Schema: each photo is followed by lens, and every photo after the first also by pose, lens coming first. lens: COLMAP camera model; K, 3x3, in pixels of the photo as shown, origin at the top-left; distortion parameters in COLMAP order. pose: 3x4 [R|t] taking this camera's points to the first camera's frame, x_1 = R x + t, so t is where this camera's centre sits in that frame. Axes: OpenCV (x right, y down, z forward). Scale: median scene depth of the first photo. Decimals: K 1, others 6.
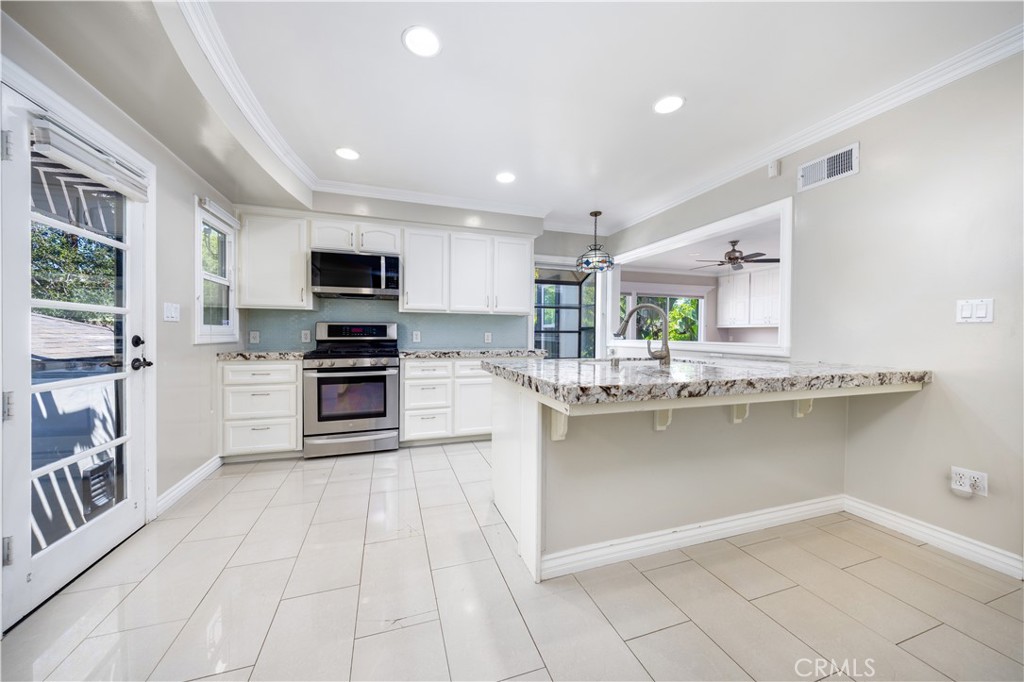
lens RADIAL K [[356.0, 0, 493.2], [0, 356.0, 339.3], [0, 0, 1]] dist [-0.005180, -0.000428]
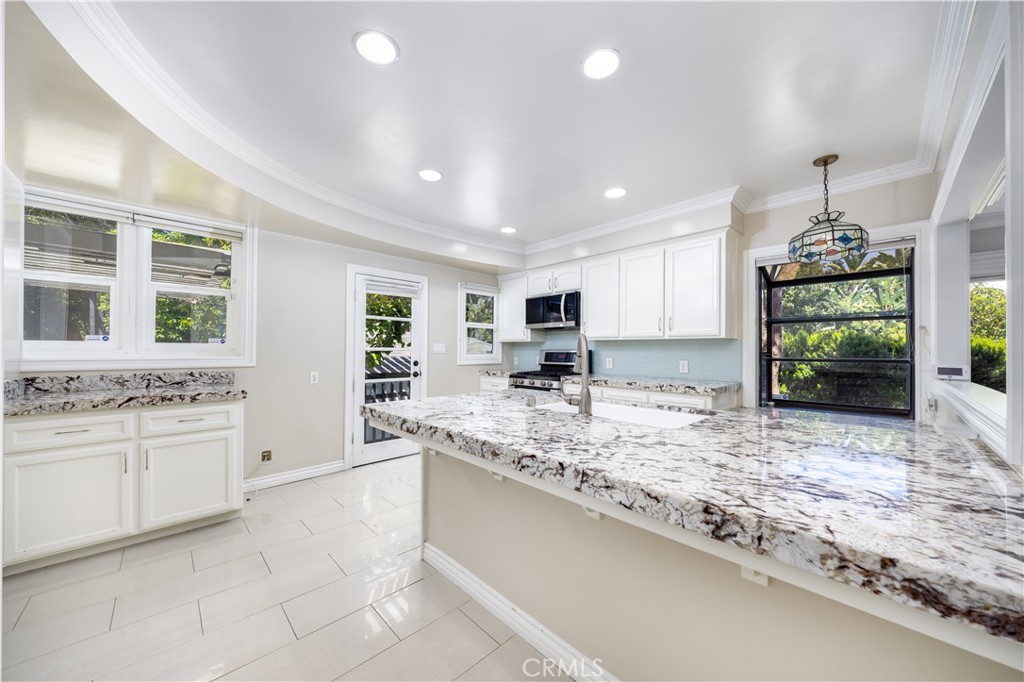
lens RADIAL K [[356.0, 0, 495.9], [0, 356.0, 346.2], [0, 0, 1]] dist [-0.005180, -0.000428]
pose [[0.429510, -0.015829, -0.902923, 1.138193], [-0.014167, 0.999605, -0.024263, -0.053650], [0.902951, 0.023213, 0.429116, 0.528363]]
